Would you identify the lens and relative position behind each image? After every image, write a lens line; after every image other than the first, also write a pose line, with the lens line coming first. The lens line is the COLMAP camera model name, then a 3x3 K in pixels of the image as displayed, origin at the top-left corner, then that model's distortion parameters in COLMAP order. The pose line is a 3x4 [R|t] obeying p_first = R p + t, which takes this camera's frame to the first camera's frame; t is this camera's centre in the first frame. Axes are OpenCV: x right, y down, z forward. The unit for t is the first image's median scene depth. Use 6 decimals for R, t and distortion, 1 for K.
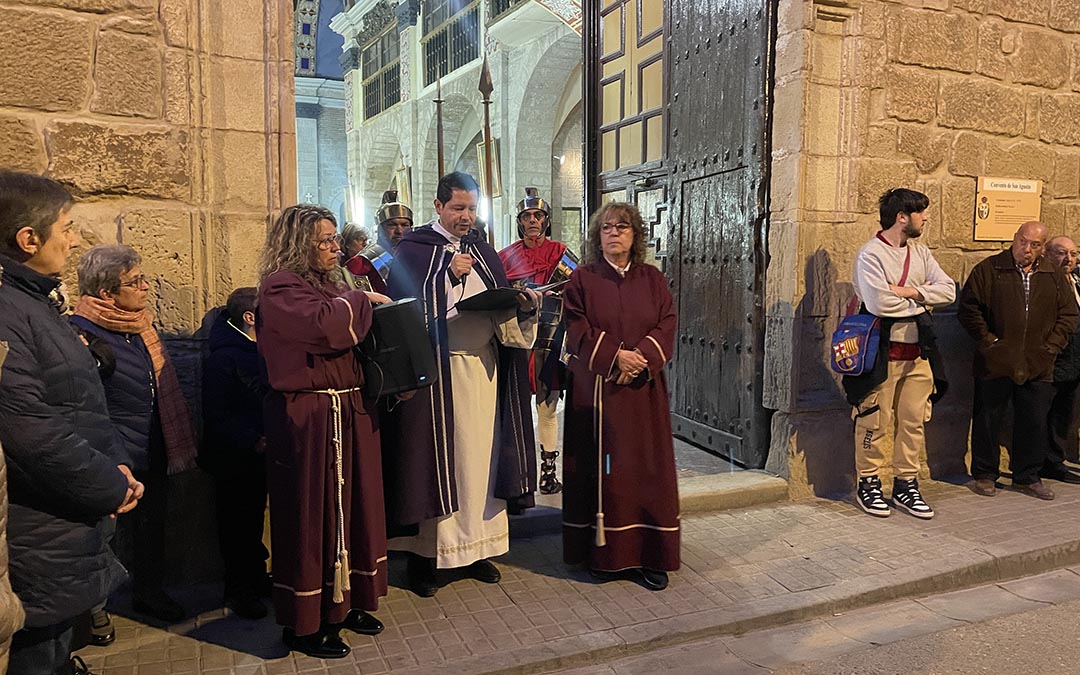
lens RADIAL K [[833.5, 0, 534.6], [0, 833.5, 337.7], [0, 0, 1]] dist [0.084451, -0.115590]
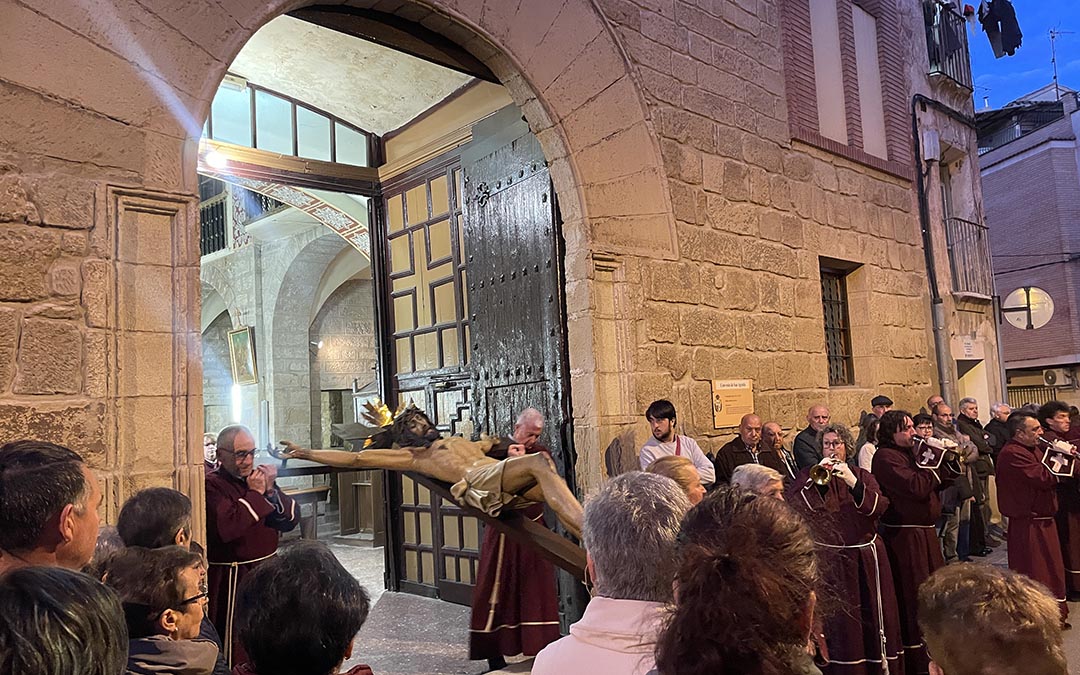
lens RADIAL K [[833.5, 0, 545.3], [0, 833.5, 343.5], [0, 0, 1]] dist [0.084451, -0.115590]
pose [[0.938300, -0.031078, 0.344422, -0.168448], [0.091617, 0.982707, -0.160917, -0.062515], [-0.333465, 0.182543, 0.924921, -0.128994]]
